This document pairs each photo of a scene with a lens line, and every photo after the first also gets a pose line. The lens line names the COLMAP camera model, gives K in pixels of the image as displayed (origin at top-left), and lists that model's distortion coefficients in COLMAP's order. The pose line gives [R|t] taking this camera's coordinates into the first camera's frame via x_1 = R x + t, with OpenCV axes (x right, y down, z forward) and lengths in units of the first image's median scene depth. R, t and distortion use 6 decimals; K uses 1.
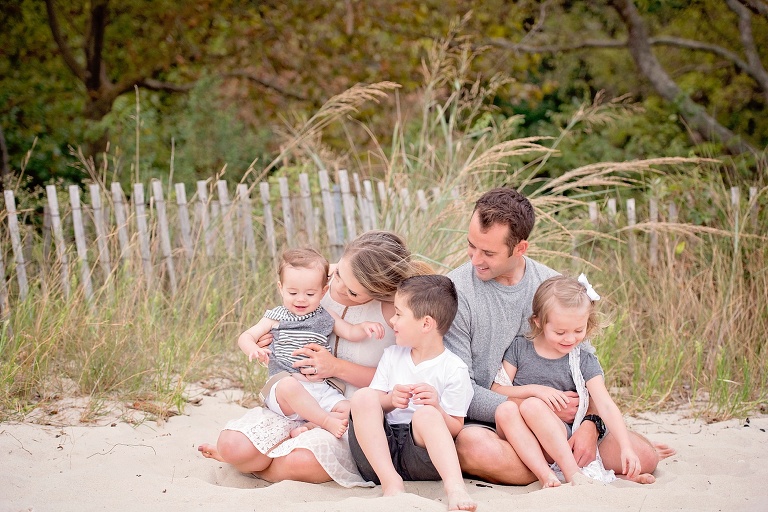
lens RADIAL K [[1729.8, 0, 384.0], [0, 1729.8, 256.0], [0, 0, 1]] dist [0.014188, 2.652034]
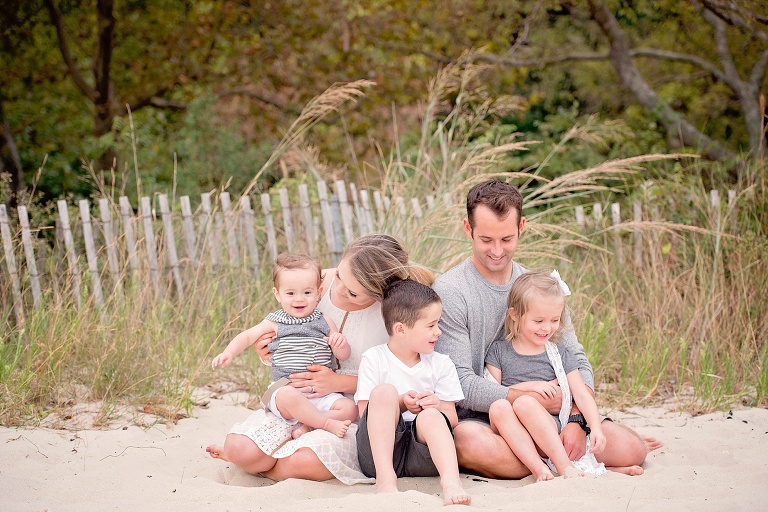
lens RADIAL K [[1644.8, 0, 384.0], [0, 1644.8, 256.0], [0, 0, 1]] dist [0.003073, 2.168306]
pose [[0.999833, -0.018233, 0.001227, 0.000651], [0.018238, 0.999827, -0.003630, 0.000005], [-0.001161, 0.003652, 0.999993, 0.004609]]
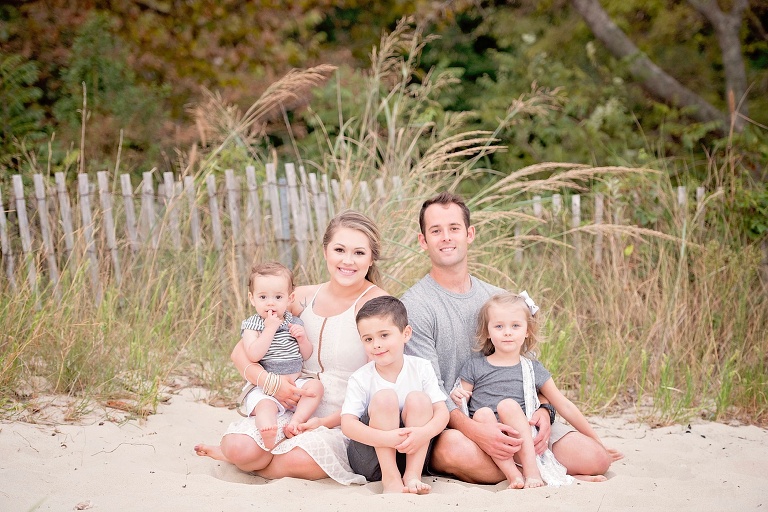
lens RADIAL K [[2268.8, 0, 384.0], [0, 2268.8, 256.0], [0, 0, 1]] dist [0.797547, 0.717961]
pose [[0.997048, 0.019979, 0.074131, -0.067487], [-0.022424, 0.999227, 0.032301, -0.041116], [-0.073429, -0.033868, 0.996725, -0.312264]]
